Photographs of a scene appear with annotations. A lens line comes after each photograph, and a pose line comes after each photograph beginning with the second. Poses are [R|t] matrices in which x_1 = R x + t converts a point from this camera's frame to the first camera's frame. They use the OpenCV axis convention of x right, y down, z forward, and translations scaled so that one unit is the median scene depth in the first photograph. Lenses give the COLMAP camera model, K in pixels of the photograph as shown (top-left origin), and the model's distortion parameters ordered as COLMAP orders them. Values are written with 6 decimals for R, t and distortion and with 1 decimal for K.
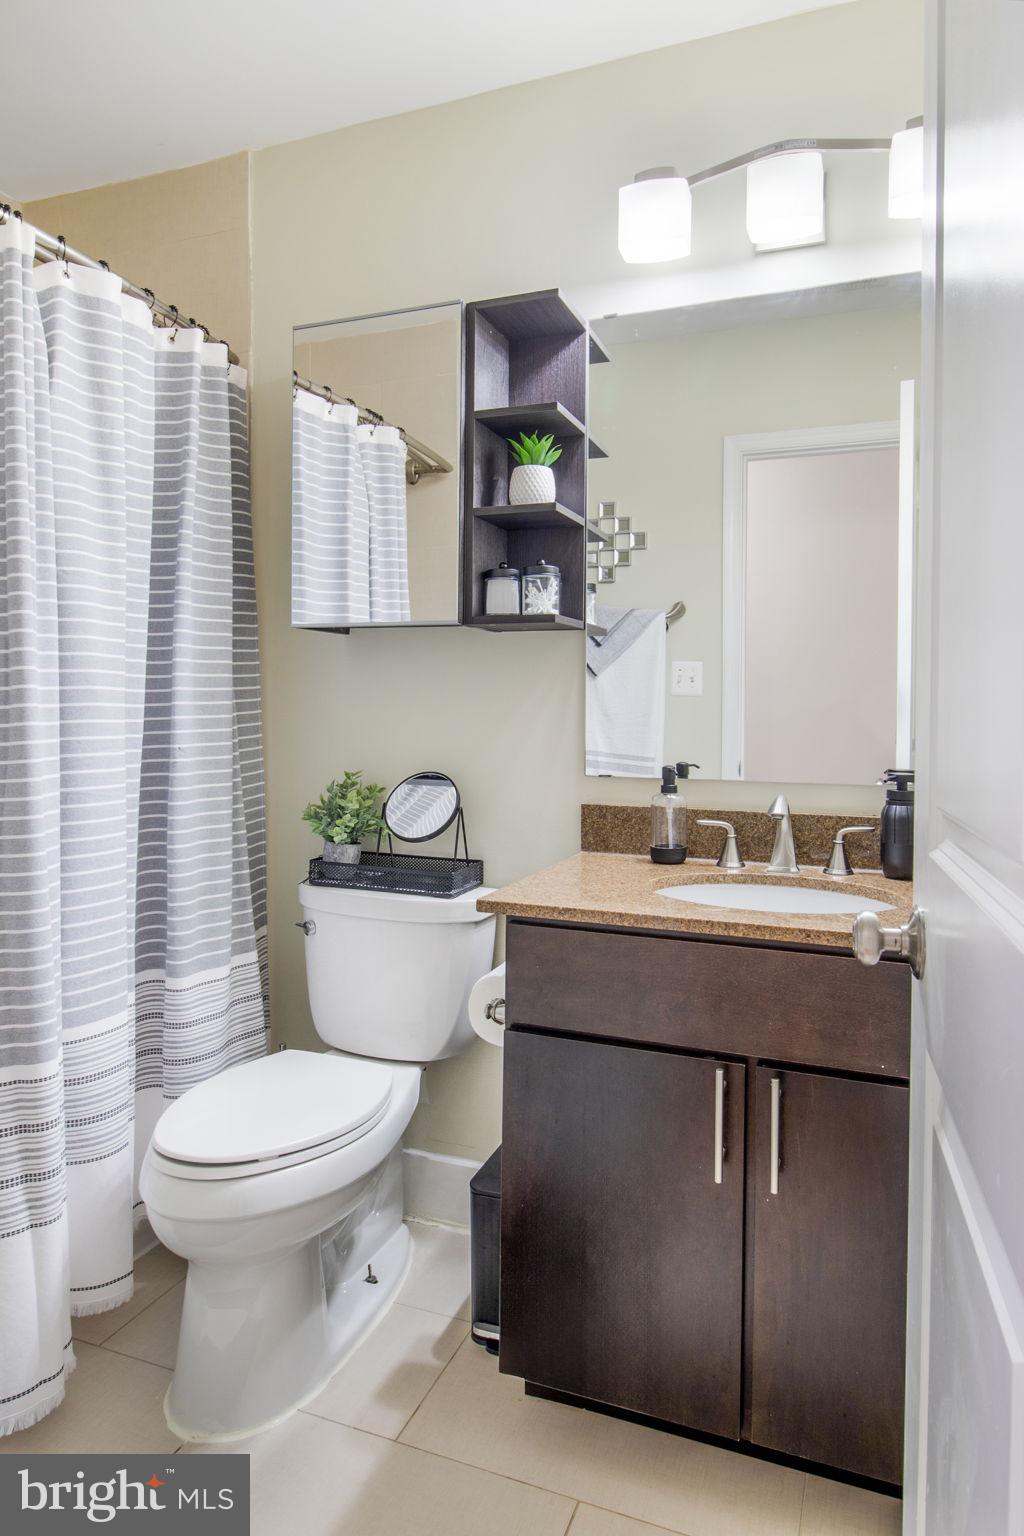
lens RADIAL K [[1190.9, 0, 536.8], [0, 1190.9, 761.6], [0, 0, 1]] dist [-0.001516, -0.003661]
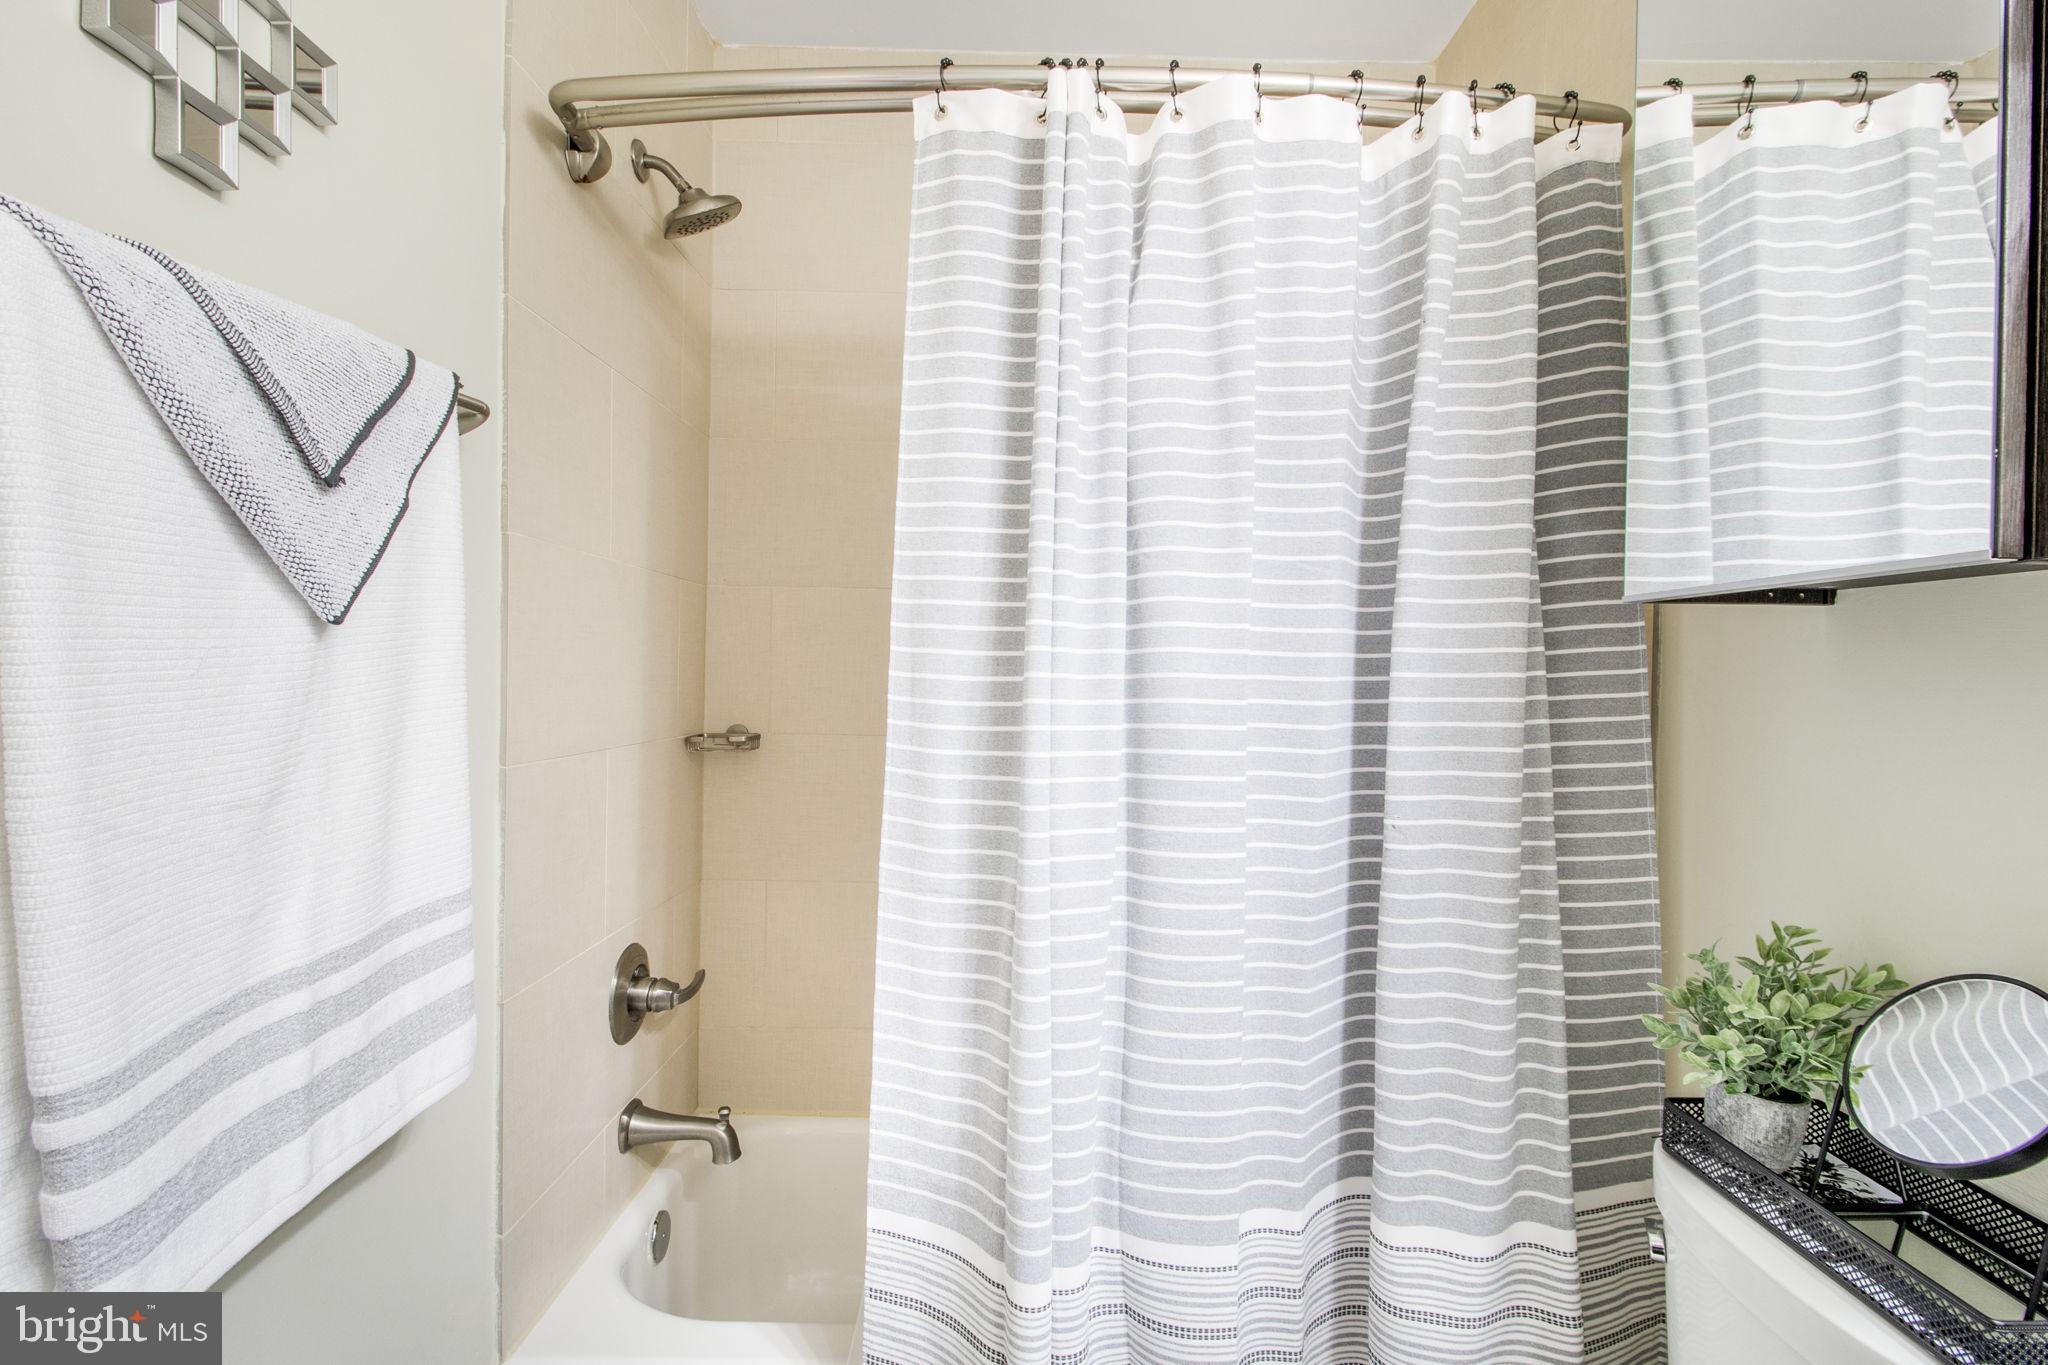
lens RADIAL K [[1008.7, 0, 985.9], [0, 1008.7, 682.1], [0, 0, 1]] dist [0.019914, -0.013098]
pose [[0.323837, 0.004679, -0.946101, 0.102689], [-0.038694, 0.999217, -0.008302, -0.068925], [0.945321, 0.039297, 0.323764, 0.638868]]
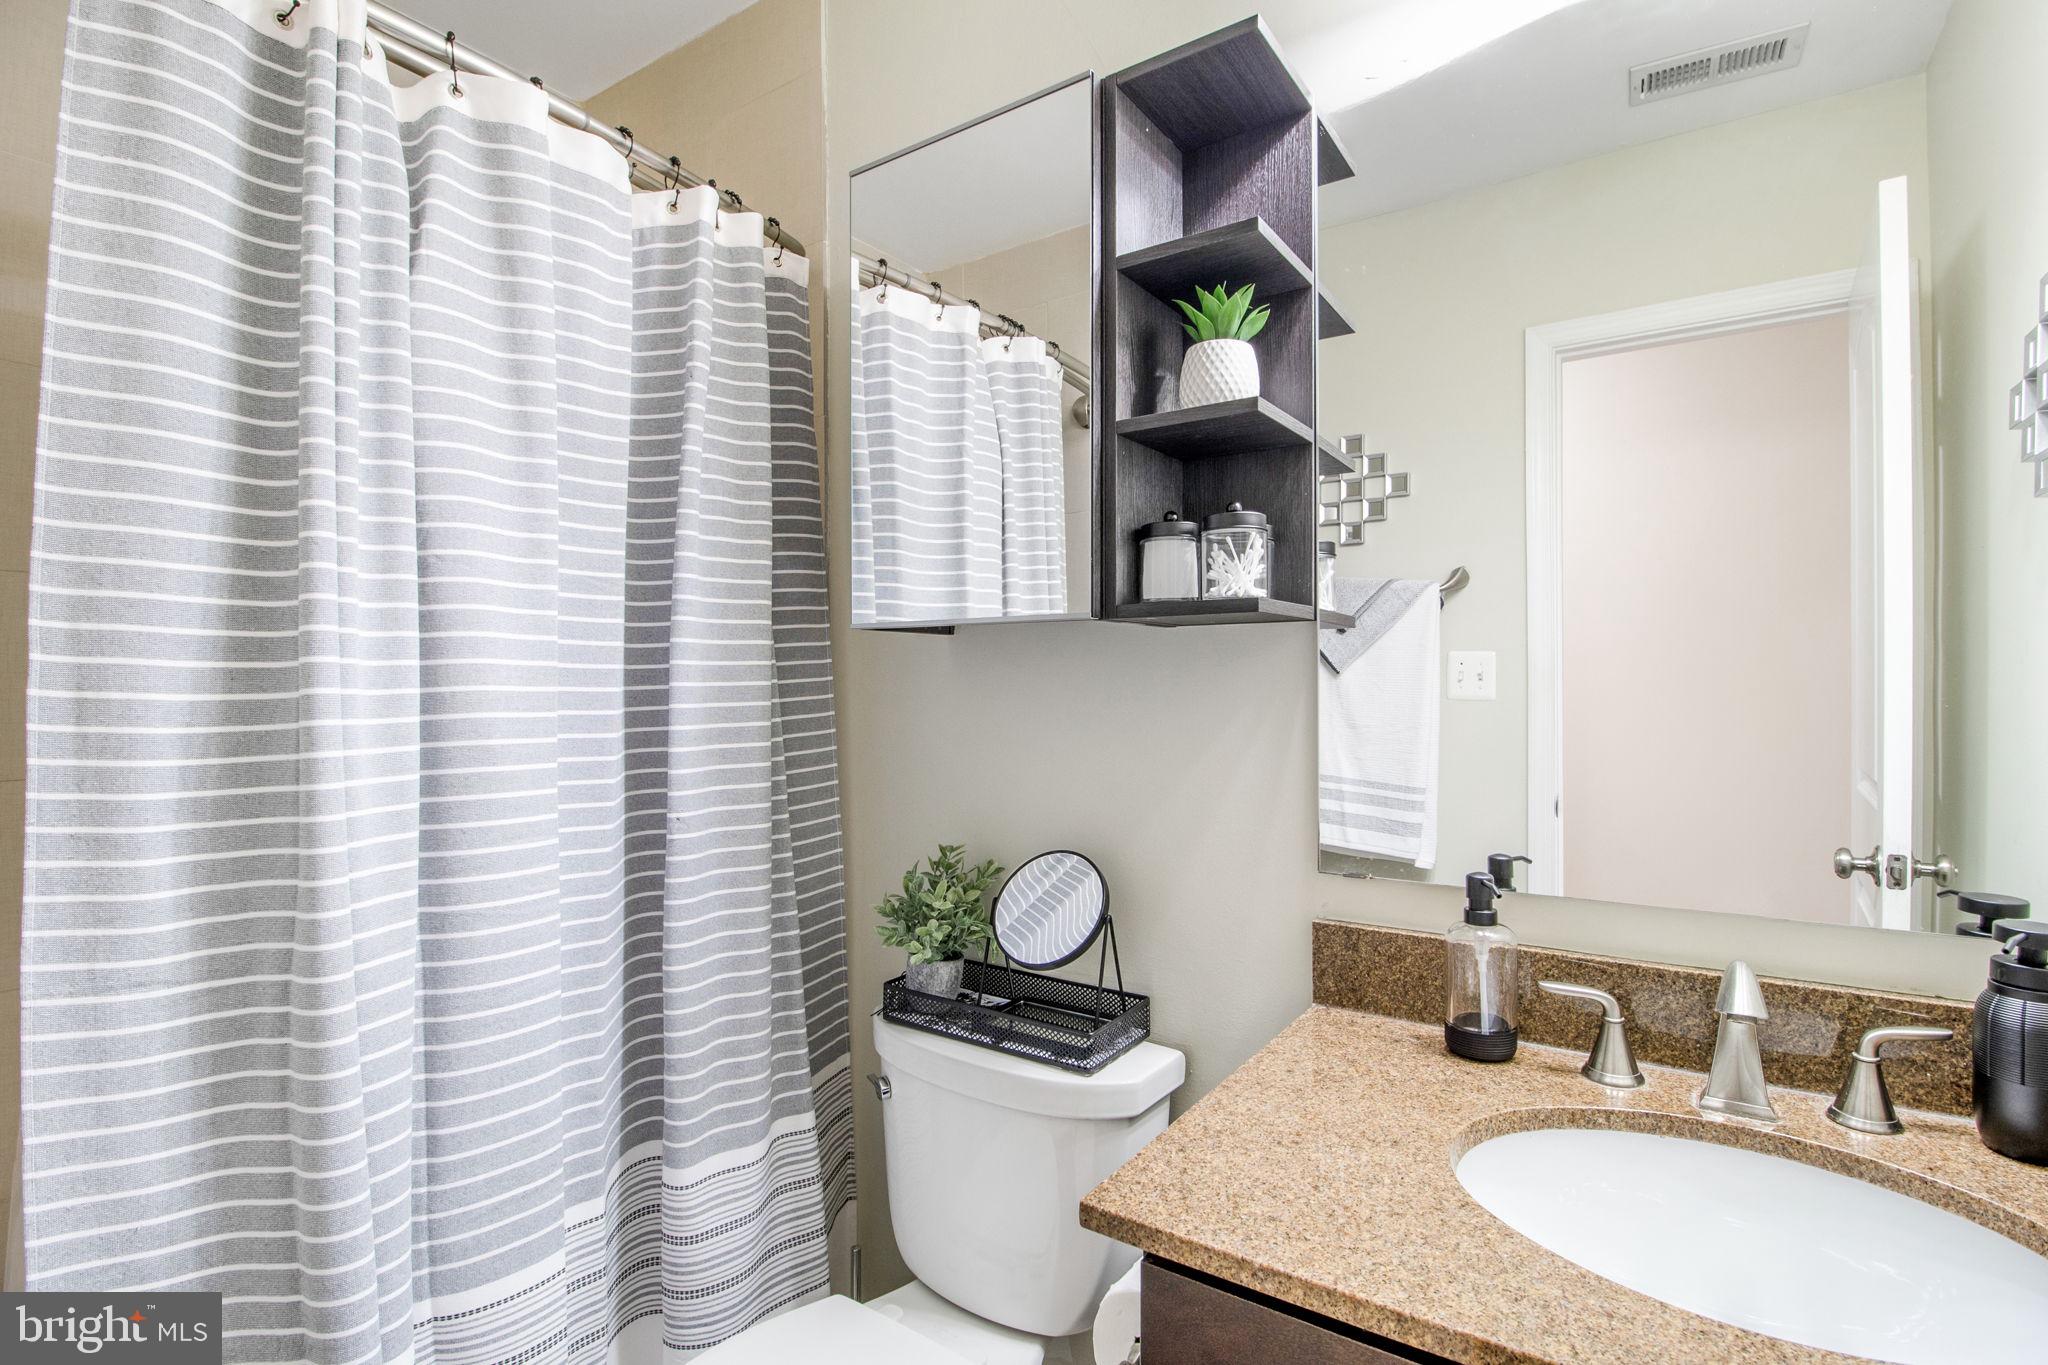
lens RADIAL K [[1032.6, 0, 1030.0], [0, 1032.6, 696.9], [0, 0, 1]] dist [0.001909, -0.023591]
pose [[0.970606, -0.009408, -0.240491, 0.026231], [0.004872, 0.999799, -0.019447, -0.065481], [0.240626, 0.017704, 0.970457, 0.485477]]
